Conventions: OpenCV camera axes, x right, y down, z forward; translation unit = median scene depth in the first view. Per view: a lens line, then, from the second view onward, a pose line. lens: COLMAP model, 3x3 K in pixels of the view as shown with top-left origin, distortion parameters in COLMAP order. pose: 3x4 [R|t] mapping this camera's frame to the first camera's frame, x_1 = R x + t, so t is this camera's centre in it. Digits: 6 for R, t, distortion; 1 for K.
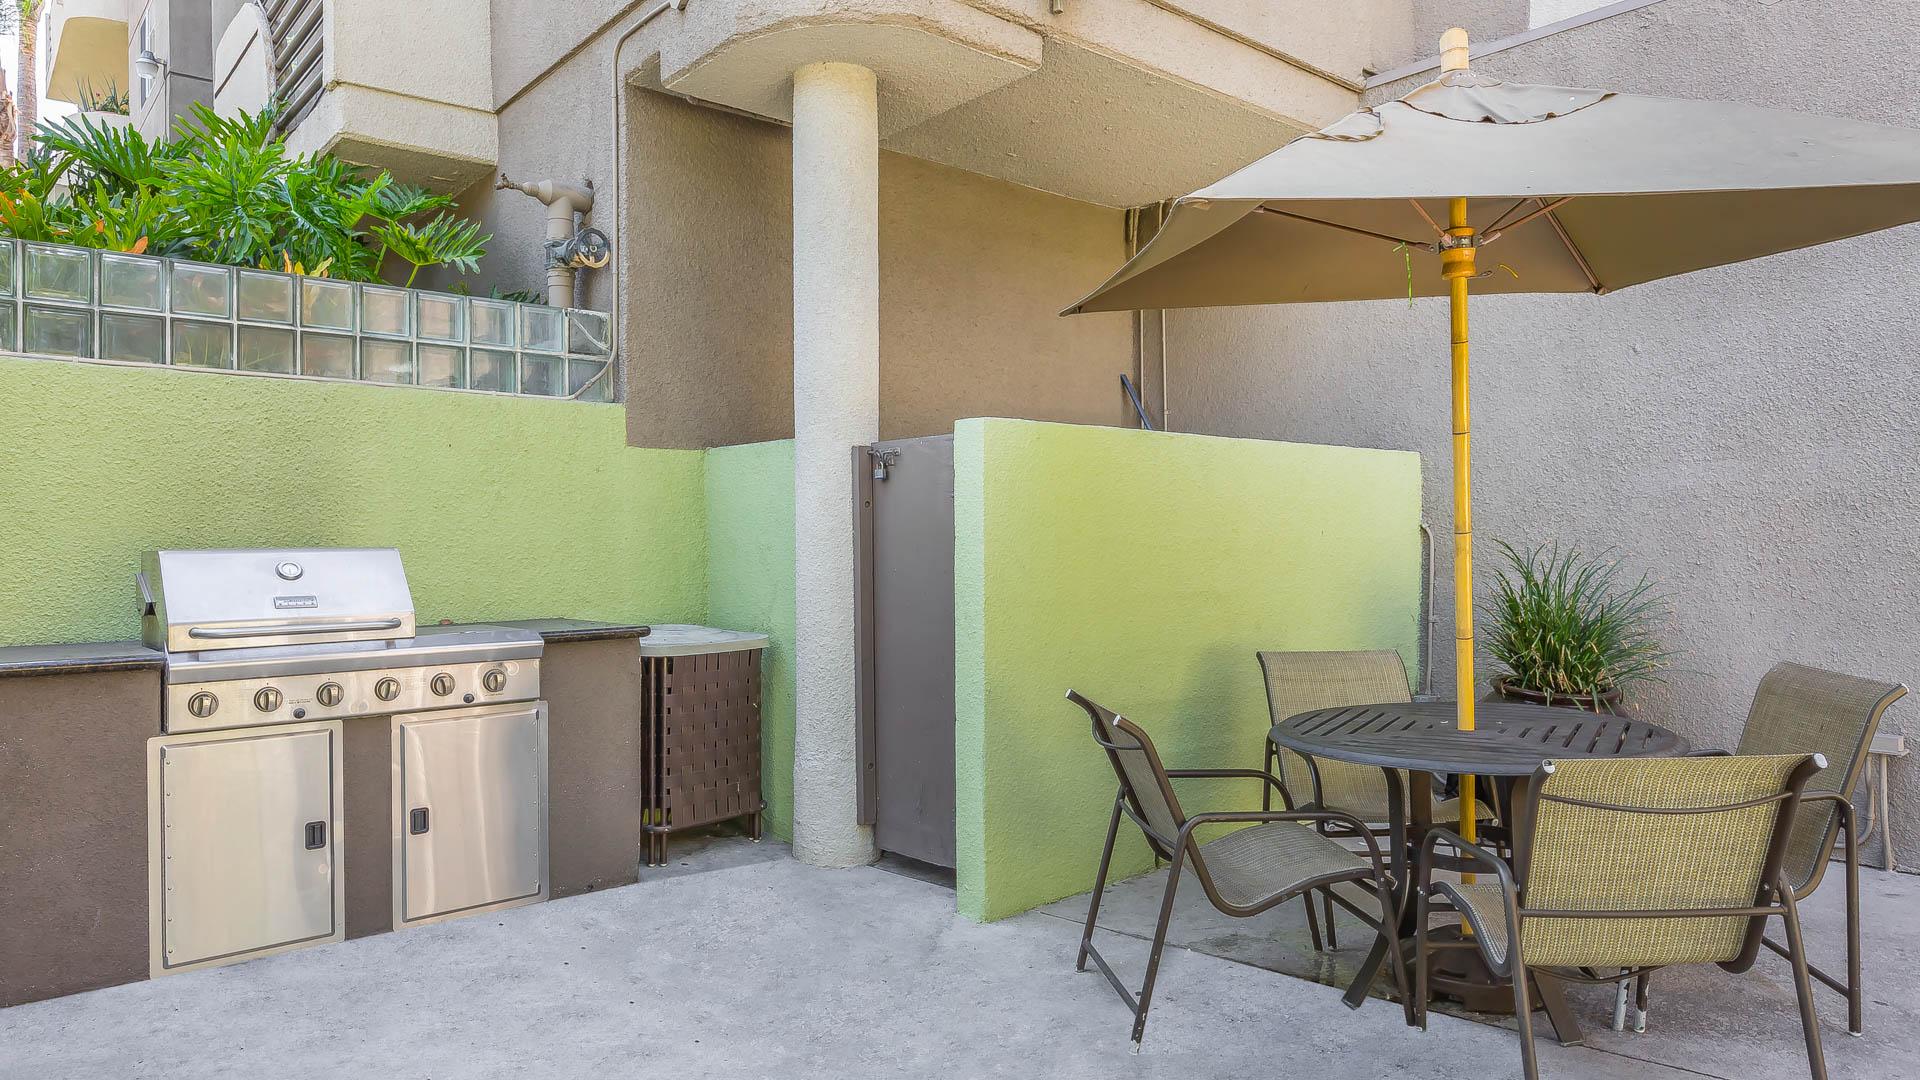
lens RADIAL K [[1207.9, 0, 960.0], [0, 1207.9, 540.0], [0, 0, 1]] dist [-0.001841, -0.045031]
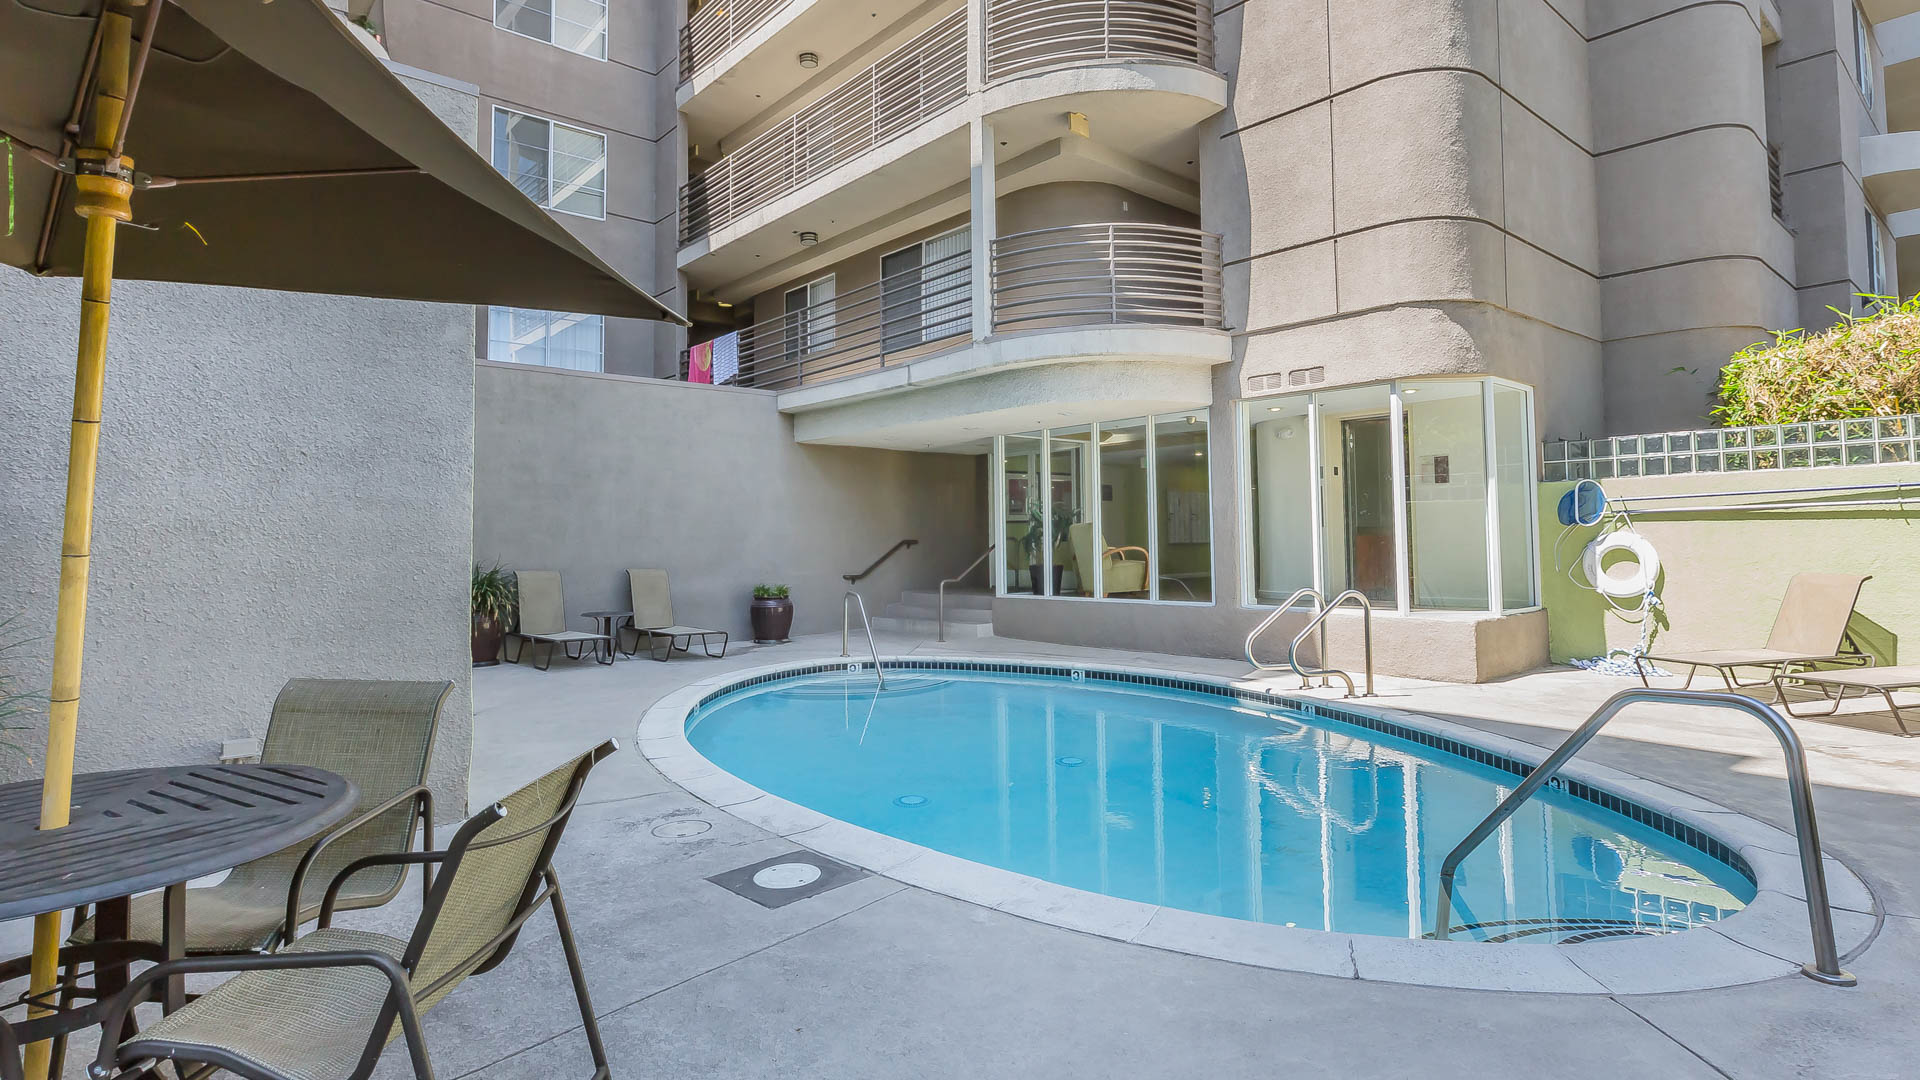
lens RADIAL K [[953.3, 0, 954.2], [0, 953.3, 492.2], [0, 0, 1]] dist [0.000493, -0.000343]
pose [[-0.003014, 0.064607, 0.997906, -0.119532], [0.014070, 0.997815, -0.064559, 0.000664], [-0.999896, 0.013846, -0.003917, 0.328230]]
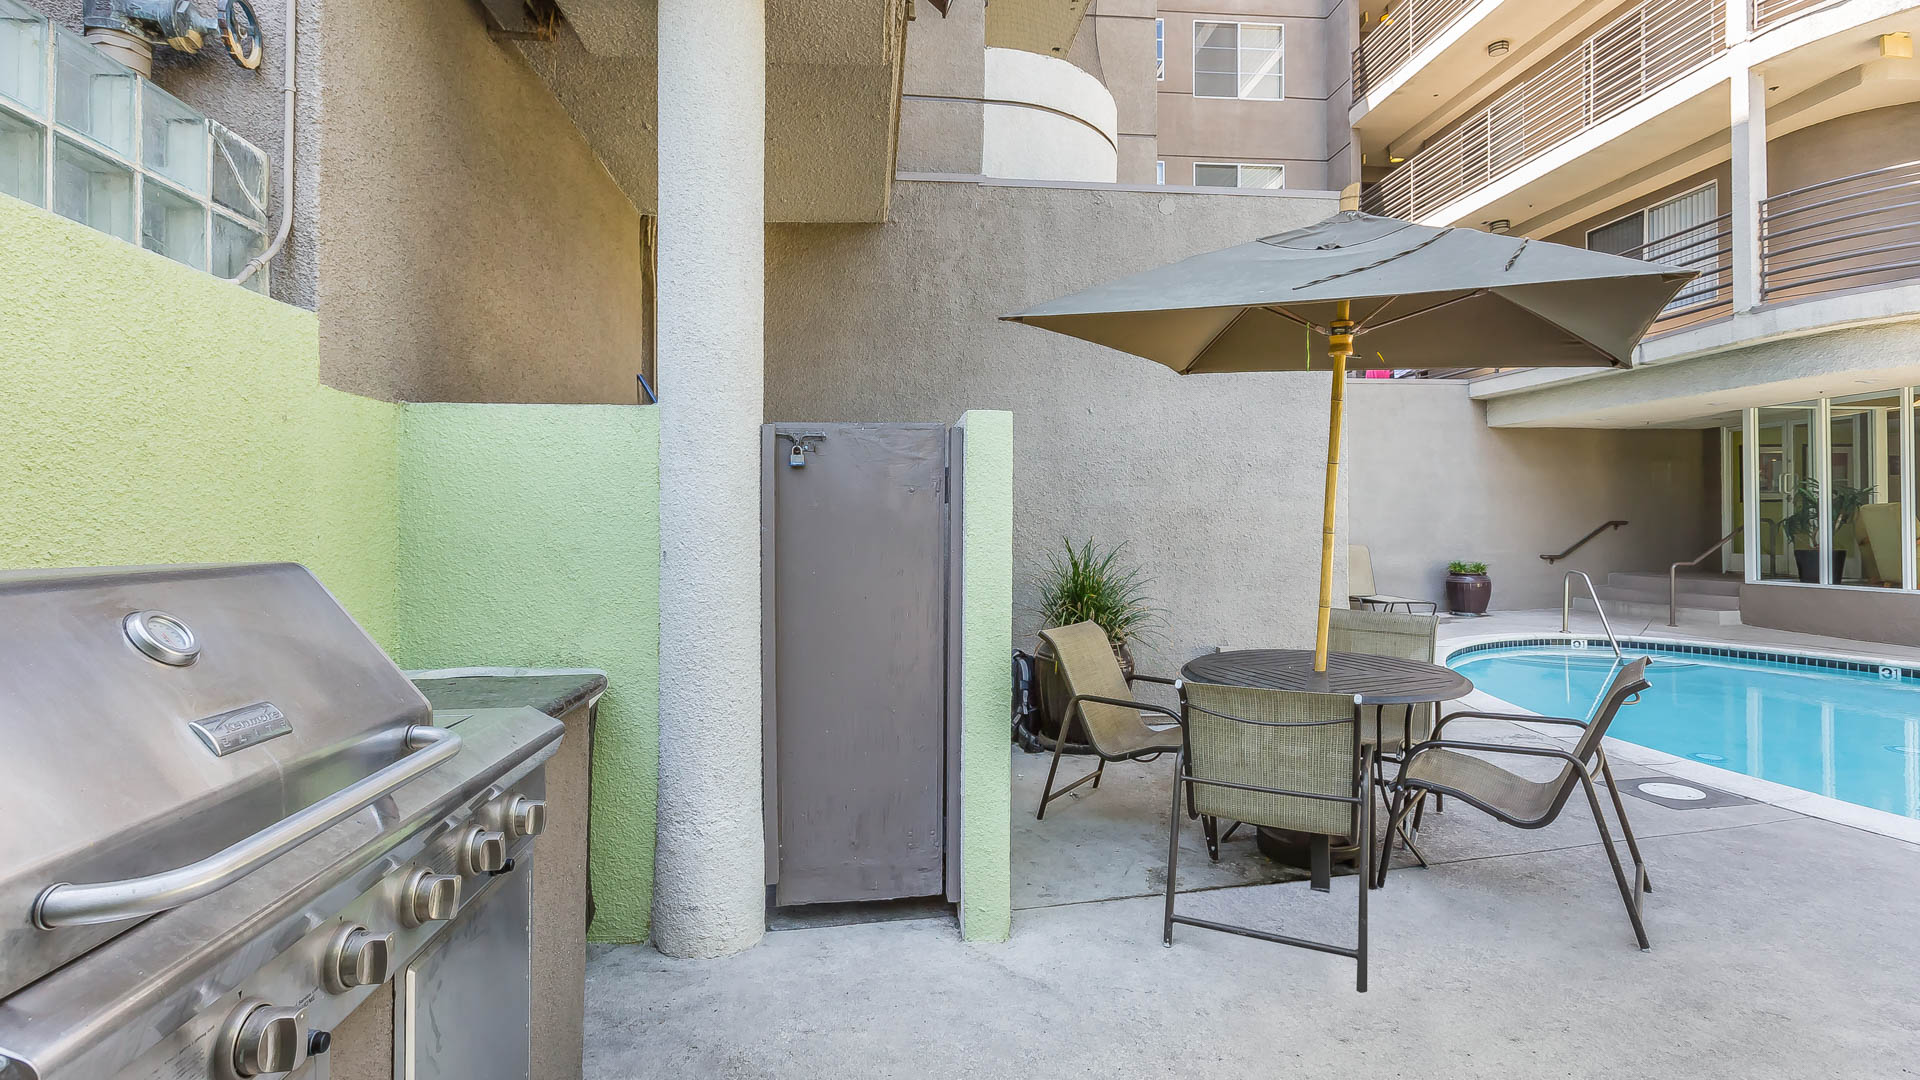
lens RADIAL K [[889.1, 0, 956.2], [0, 889.1, 517.8], [0, 0, 1]] dist [-0.000433, -0.000183]
pose [[0.577878, 0.015172, 0.815982, -0.500330], [-0.001077, 0.999840, -0.017828, -0.003448], [-0.816123, 0.009424, 0.577802, 0.535687]]
